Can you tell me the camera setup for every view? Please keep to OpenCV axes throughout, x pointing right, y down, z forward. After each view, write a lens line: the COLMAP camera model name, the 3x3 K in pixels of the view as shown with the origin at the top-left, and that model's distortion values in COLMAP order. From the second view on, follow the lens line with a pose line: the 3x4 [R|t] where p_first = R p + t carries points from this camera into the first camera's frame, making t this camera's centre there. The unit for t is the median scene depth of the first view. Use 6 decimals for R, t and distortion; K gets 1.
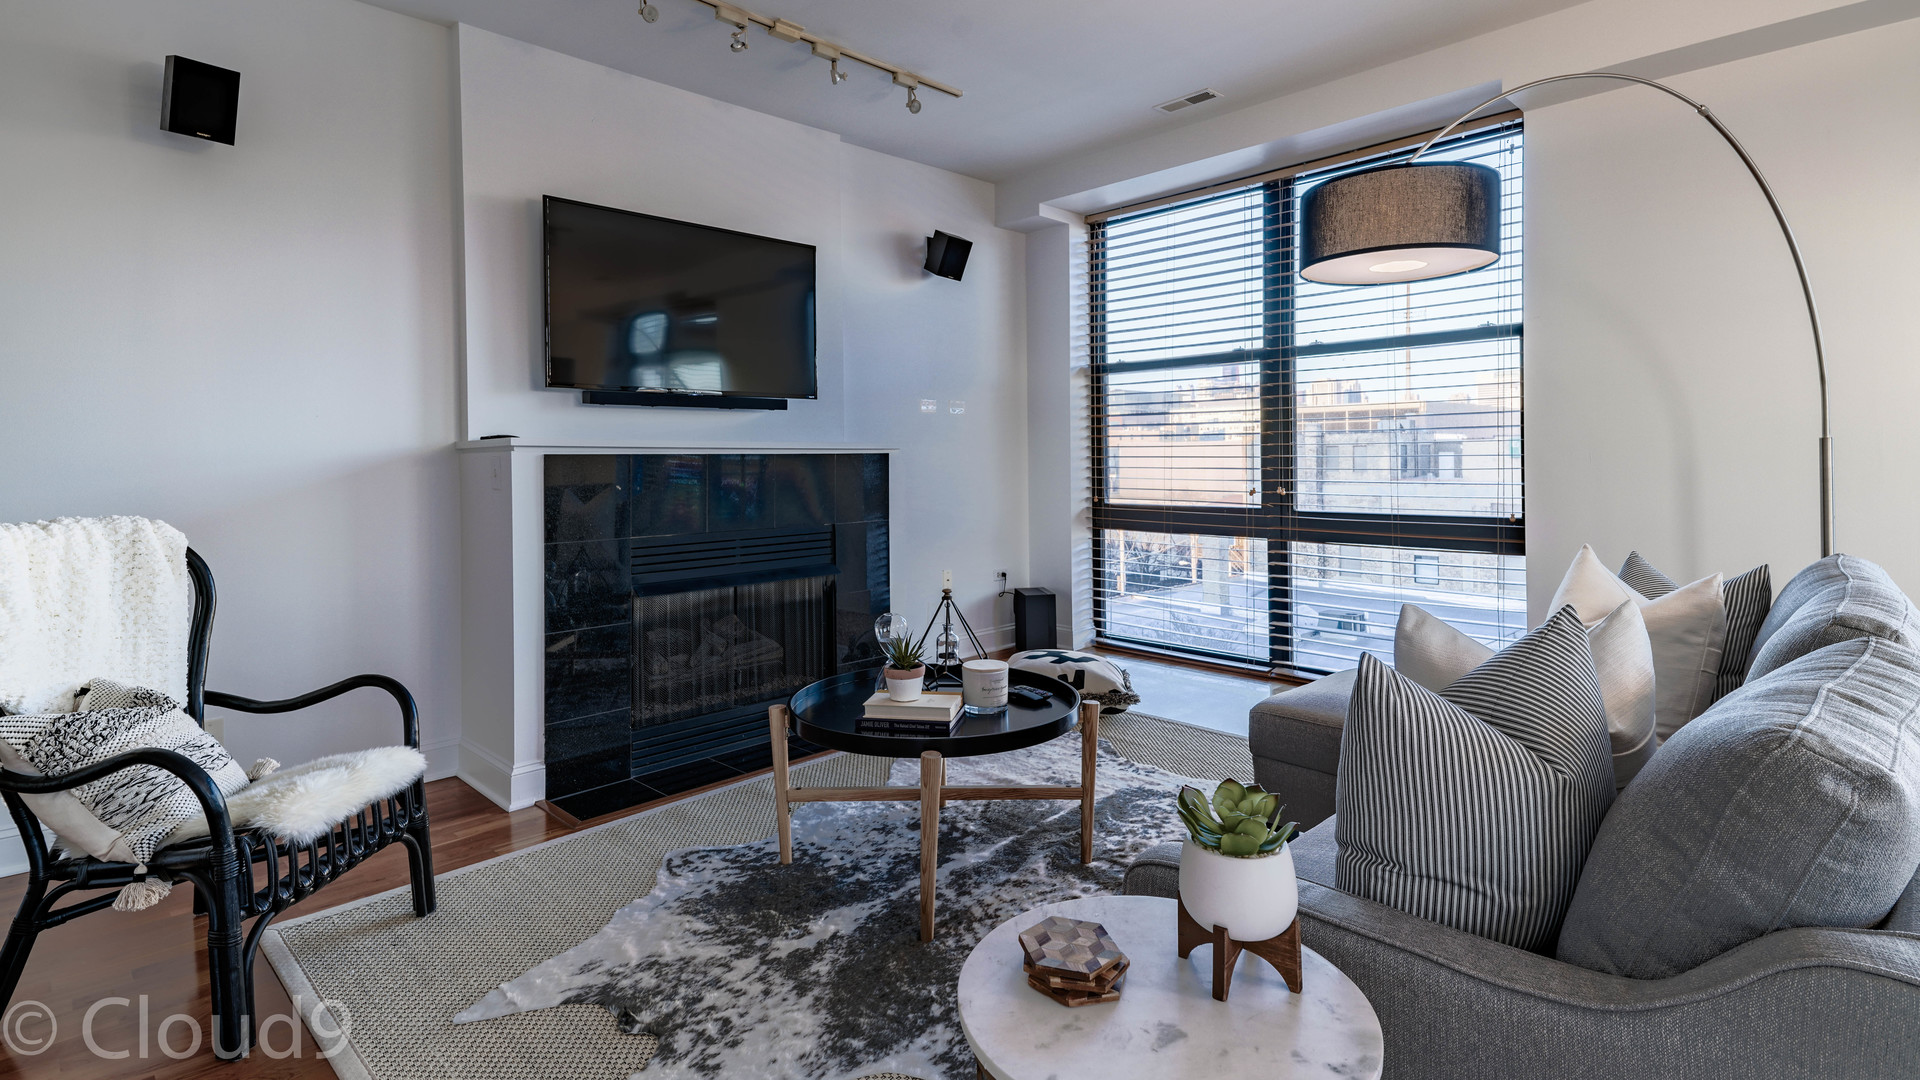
lens RADIAL K [[980.7, 0, 957.8], [0, 980.7, 518.5], [0, 0, 1]] dist [-0.002637, -0.002173]
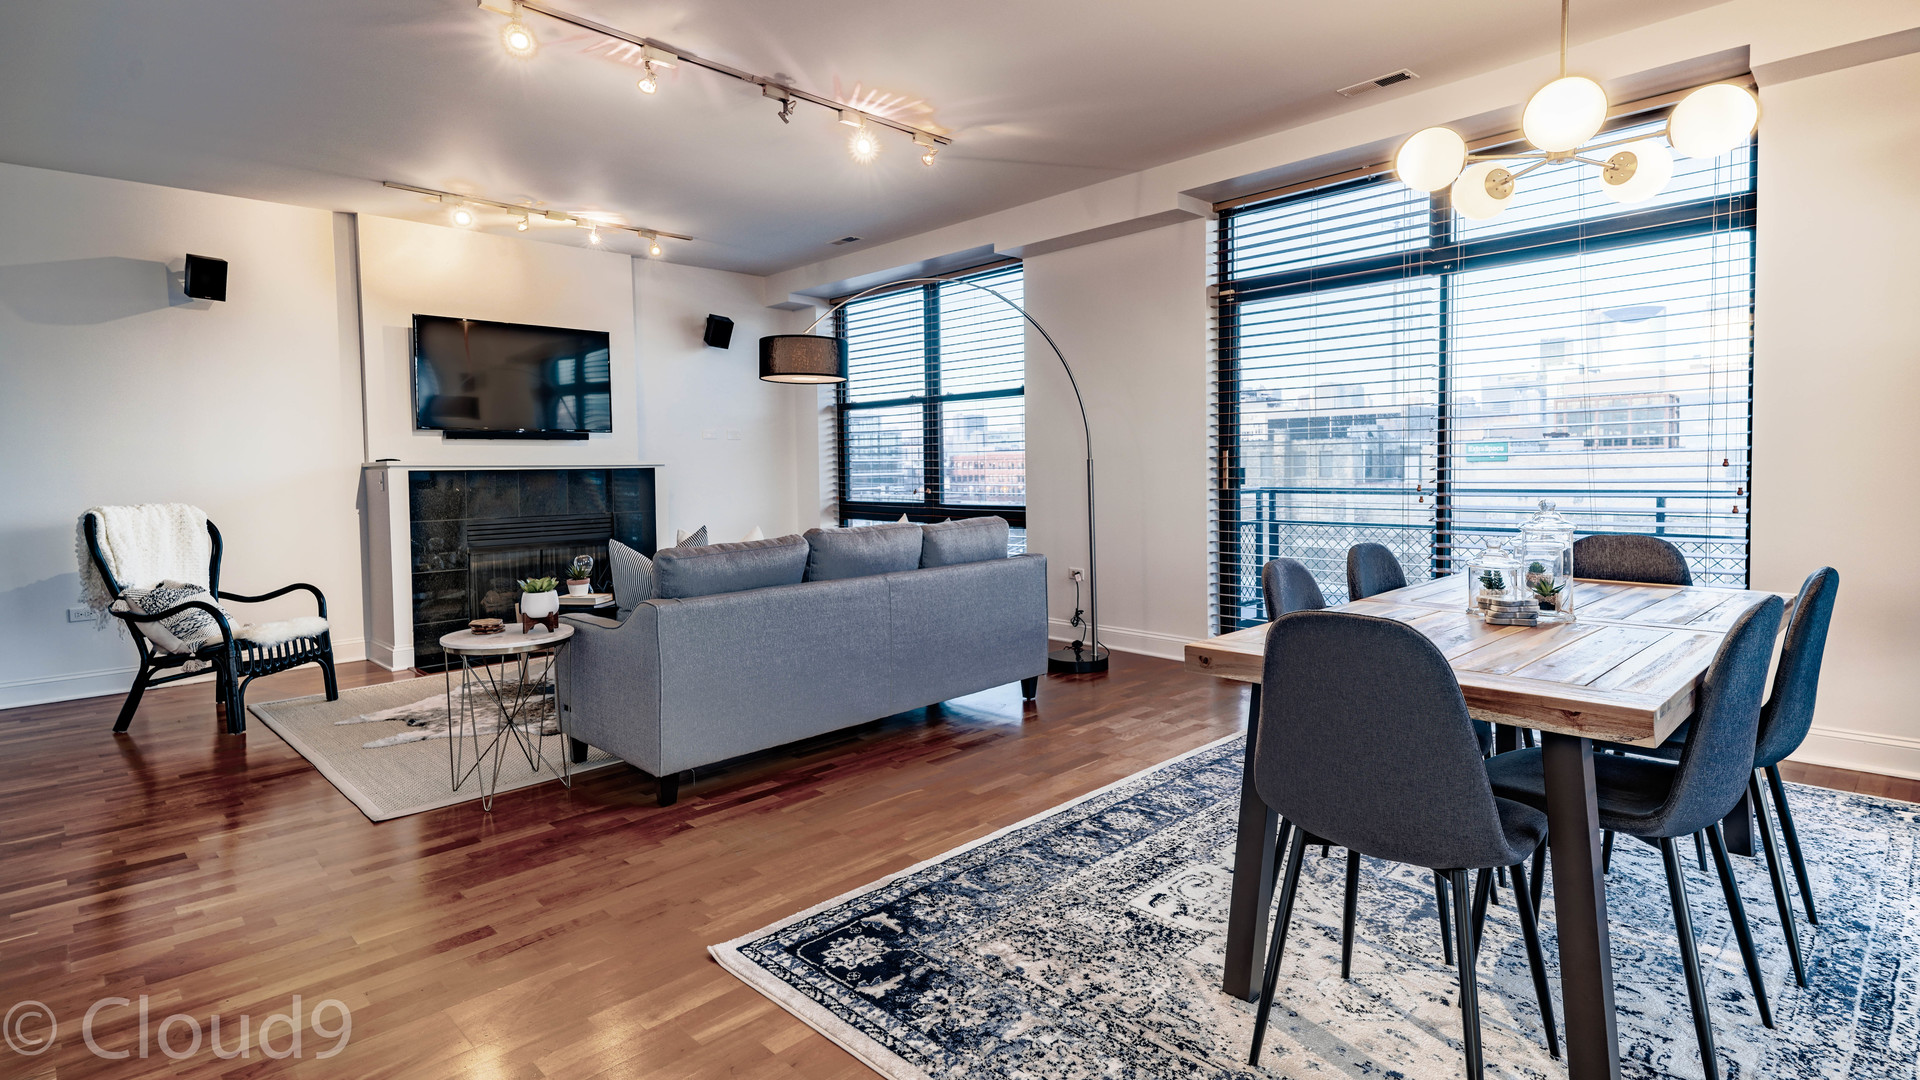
lens RADIAL K [[956.7, 0, 960.0], [0, 956.7, 540.0], [0, 0, 1]] dist [0.001241, 0.000798]
pose [[0.999793, -0.005626, 0.019577, 0.492426], [0.005293, 0.999841, 0.017010, 0.032104], [-0.019669, -0.016902, 0.999664, -0.682461]]
